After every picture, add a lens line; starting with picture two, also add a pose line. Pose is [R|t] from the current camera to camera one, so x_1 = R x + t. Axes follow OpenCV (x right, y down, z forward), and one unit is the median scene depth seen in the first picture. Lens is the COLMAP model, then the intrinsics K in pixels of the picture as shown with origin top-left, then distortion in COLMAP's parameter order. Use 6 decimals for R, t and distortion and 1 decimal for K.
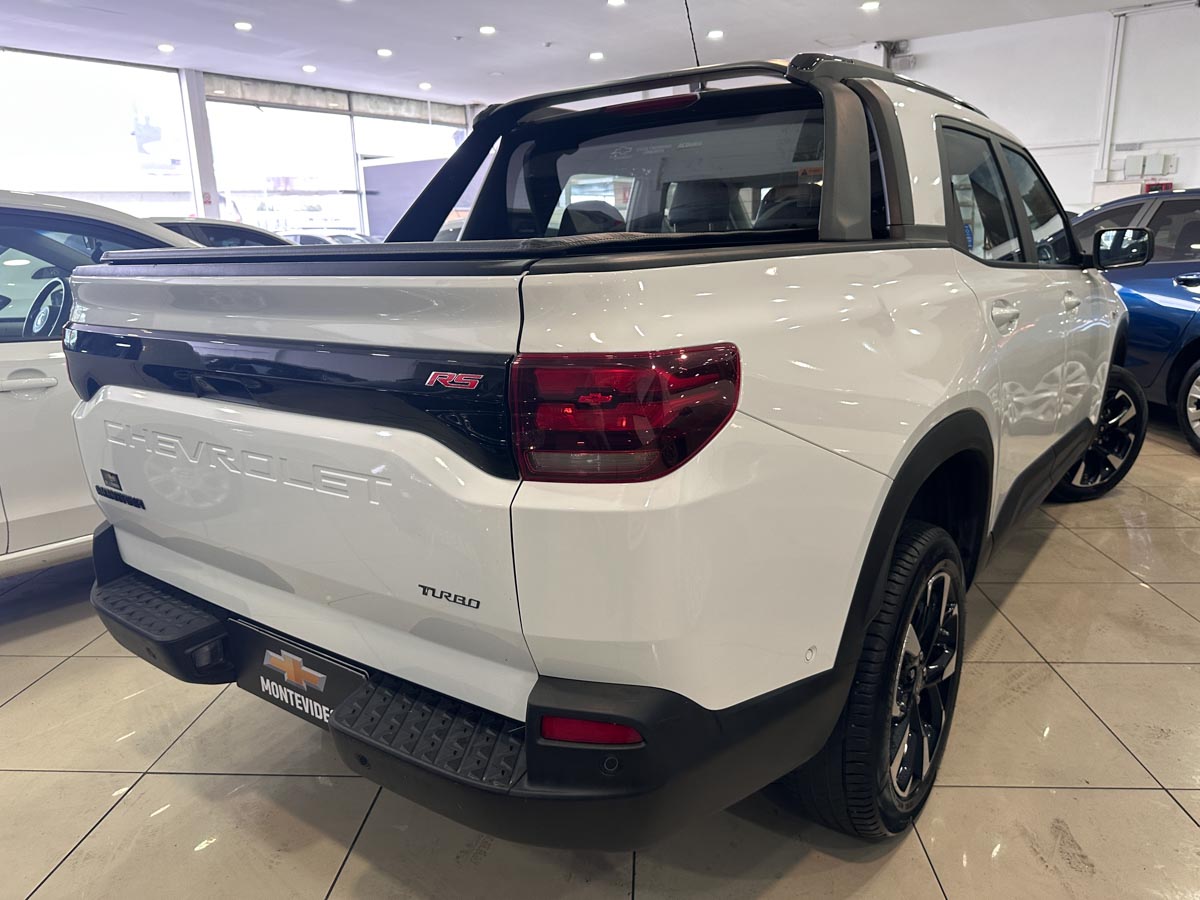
lens RADIAL K [[862.2, 0, 600.0], [0, 862.2, 450.0], [0, 0, 1]] dist [0.074414, -0.100927]
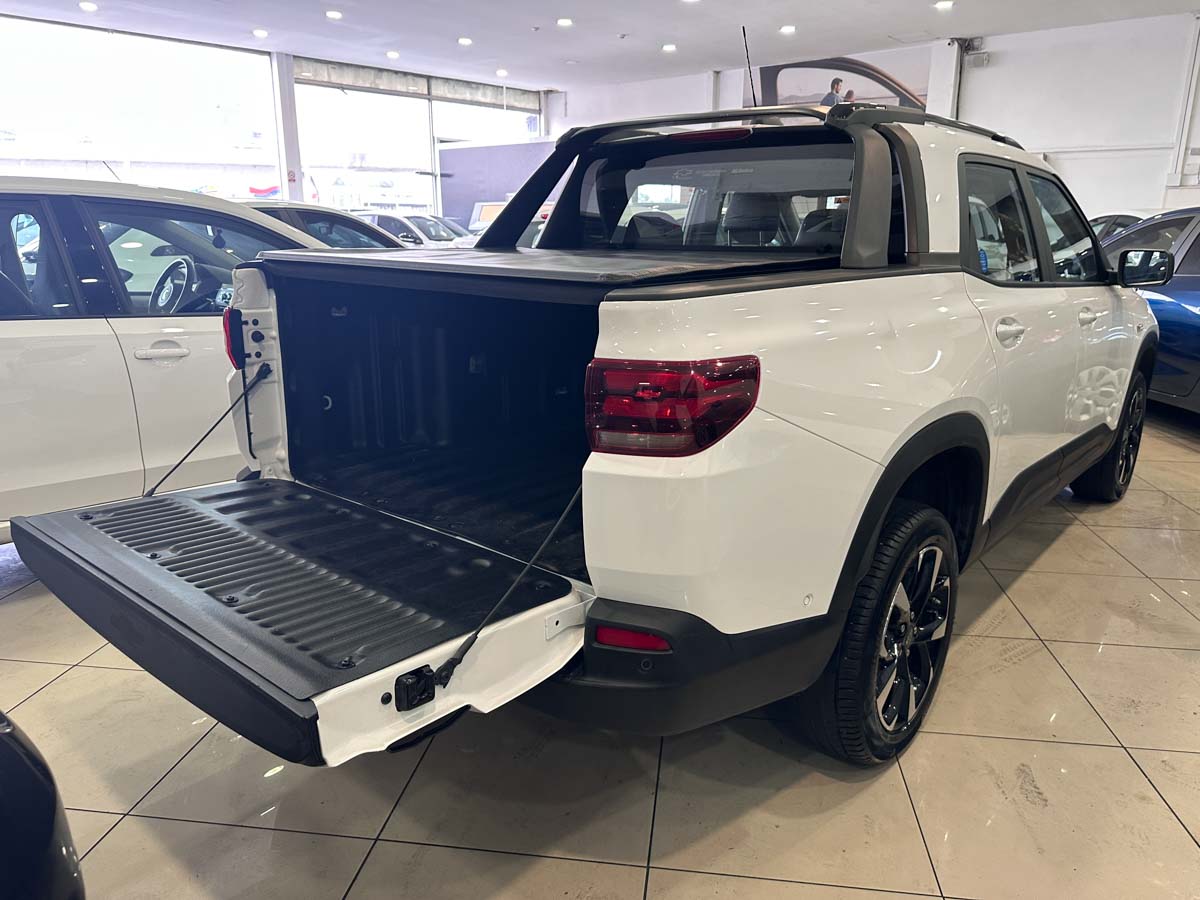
lens RADIAL K [[862.2, 0, 600.0], [0, 862.2, 450.0], [0, 0, 1]] dist [0.074414, -0.100927]
pose [[0.996929, 0.047490, -0.062269, 0.004164], [-0.046198, 0.998689, 0.022030, 0.000969], [0.063233, -0.019086, 0.997816, -0.160333]]
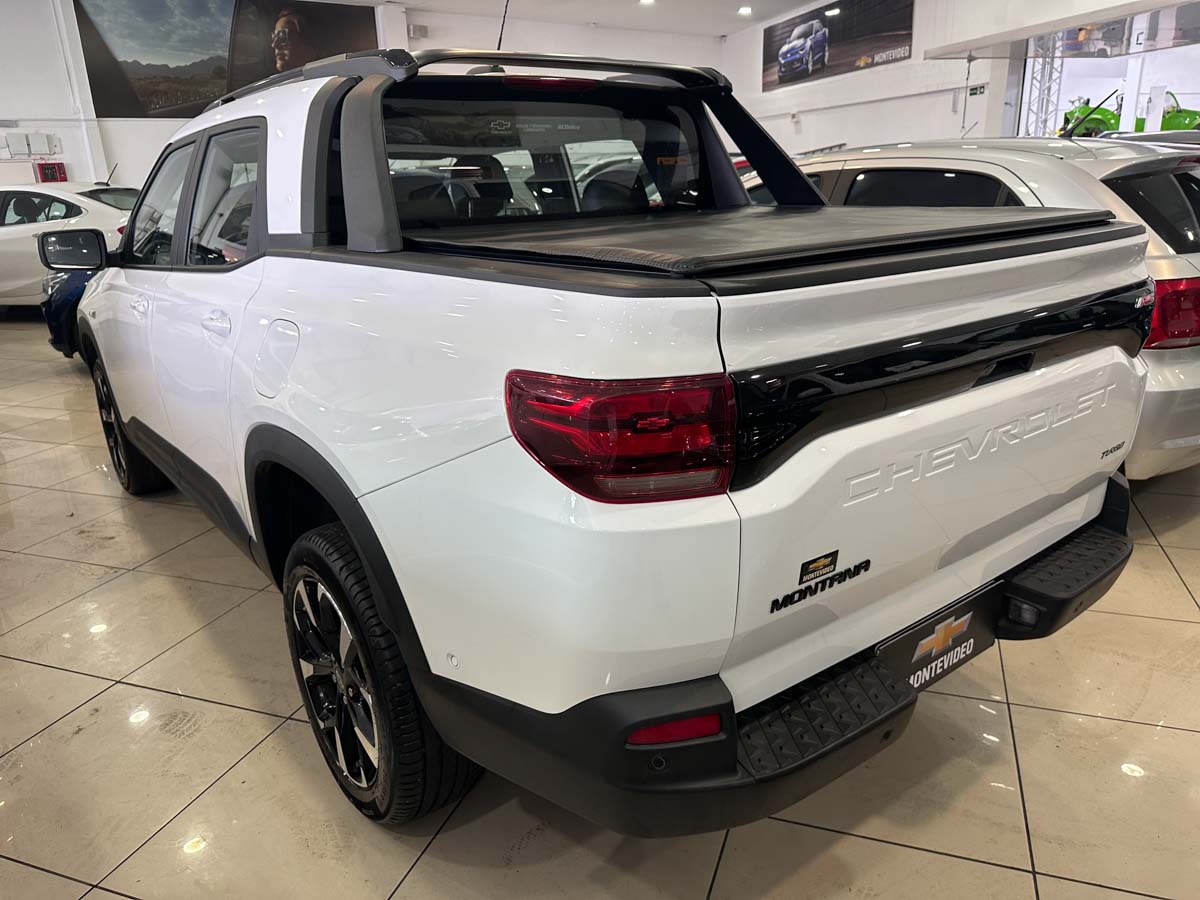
lens RADIAL K [[868.6, 0, 590.1], [0, 868.6, 457.0], [0, 0, 1]] dist [0.003328, 0.001653]
pose [[0.293739, -0.279578, 0.914086, -0.906372], [0.253208, 0.944869, 0.207625, -0.180928], [-0.921739, 0.170466, 0.348336, 0.656685]]
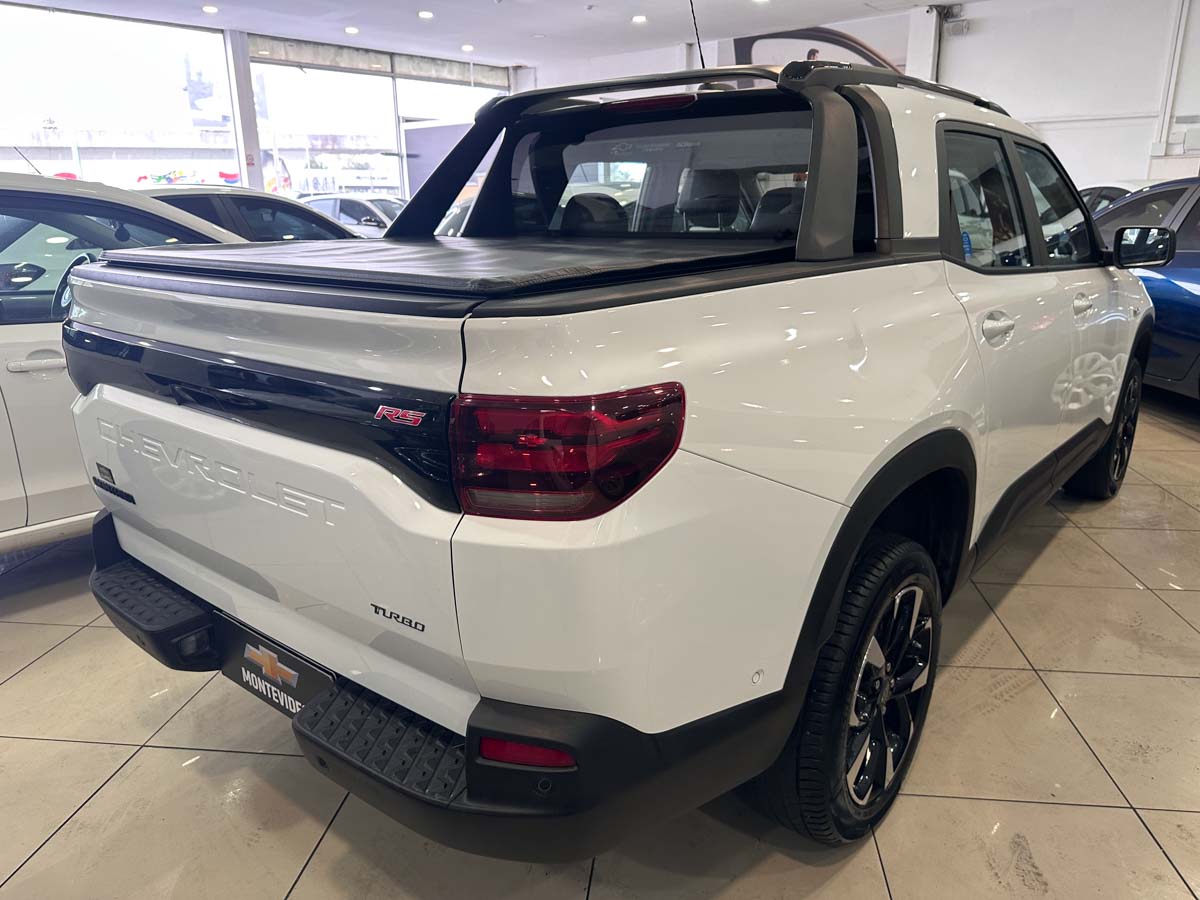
lens RADIAL K [[858.5, 0, 600.4], [0, 858.5, 451.9], [0, 0, 1]] dist [0.068842, -0.088847]
pose [[0.998524, 0.028368, -0.046313, 0.055060], [-0.026199, 0.998561, 0.046794, -0.042122], [0.047574, -0.045512, 0.997830, -0.009163]]
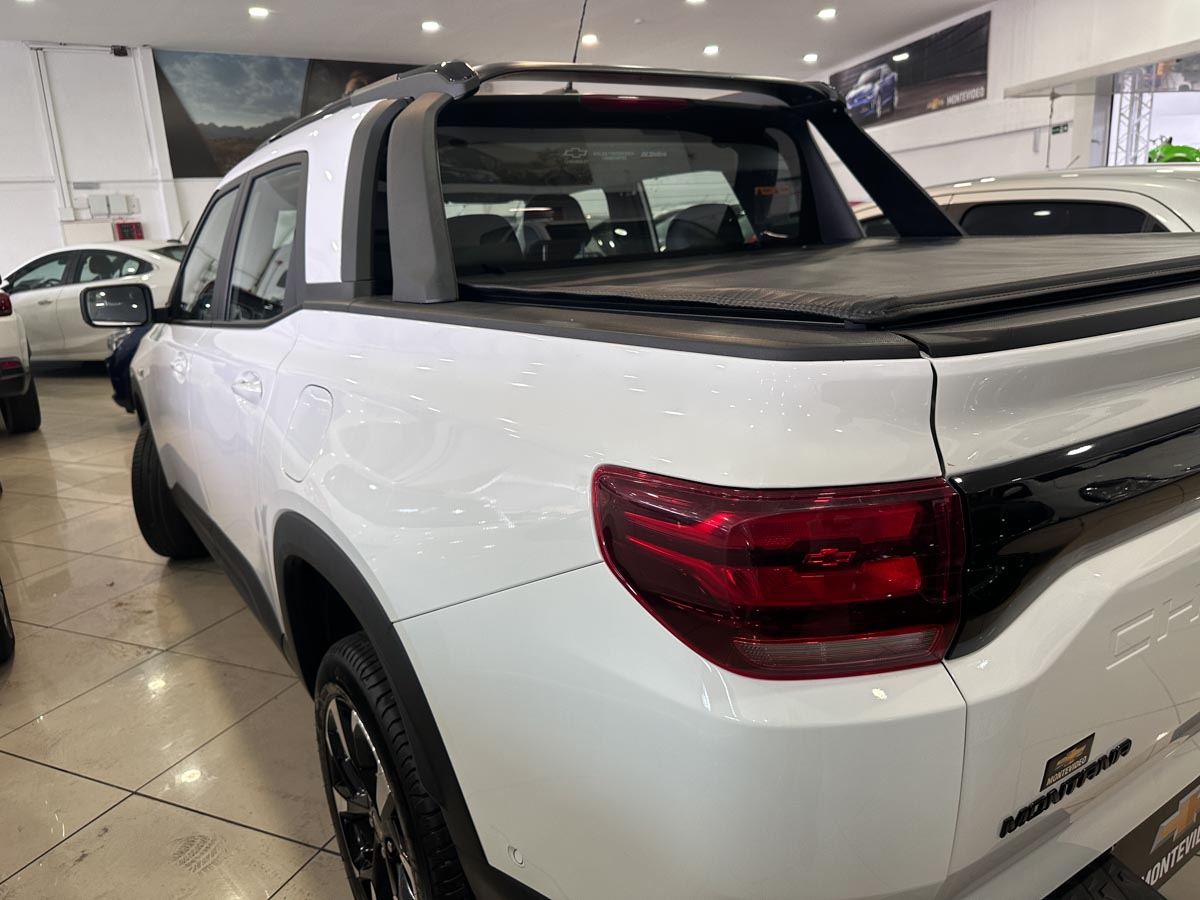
lens RADIAL K [[858.5, 0, 600.4], [0, 858.5, 451.9], [0, 0, 1]] dist [0.068842, -0.088847]
pose [[0.347199, -0.225294, 0.910327, -0.753550], [0.265054, 0.954710, 0.135186, -0.188028], [-0.899555, 0.194349, 0.391189, 0.734077]]
